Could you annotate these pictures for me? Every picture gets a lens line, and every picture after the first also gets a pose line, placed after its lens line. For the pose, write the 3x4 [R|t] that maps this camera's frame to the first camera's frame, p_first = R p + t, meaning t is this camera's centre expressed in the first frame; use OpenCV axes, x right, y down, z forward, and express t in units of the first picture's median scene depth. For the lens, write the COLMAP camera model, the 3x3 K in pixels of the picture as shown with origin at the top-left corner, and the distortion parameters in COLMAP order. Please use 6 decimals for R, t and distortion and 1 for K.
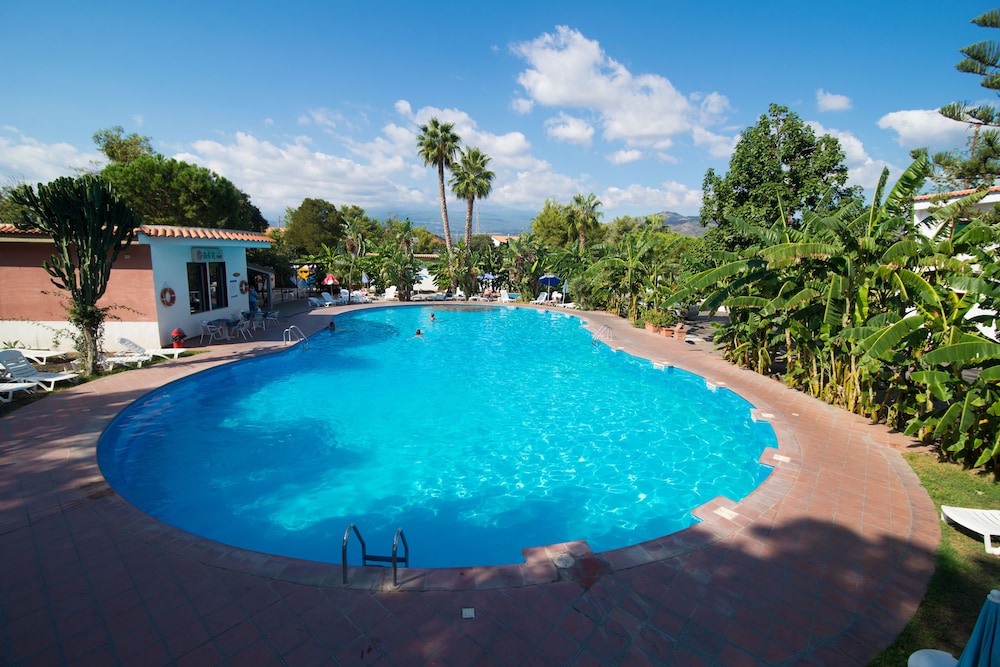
lens RADIAL K [[455.5, 0, 500.0], [0, 455.5, 333.5], [0, 0, 1]] dist [-0.017513, 0.000487]
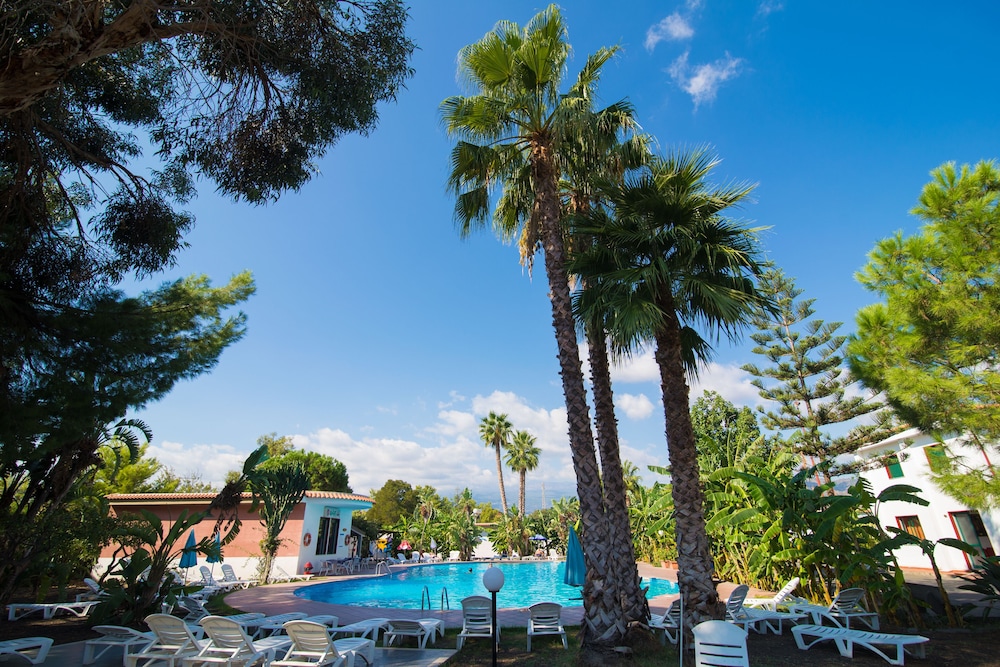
lens RADIAL K [[455.5, 0, 500.0], [0, 455.5, 333.5], [0, 0, 1]] dist [-0.017513, 0.000487]
pose [[0.987960, -0.095445, -0.121761, 0.062923], [0.010772, 0.827550, -0.561289, 0.085540], [0.154336, 0.553219, 0.818614, -0.216608]]
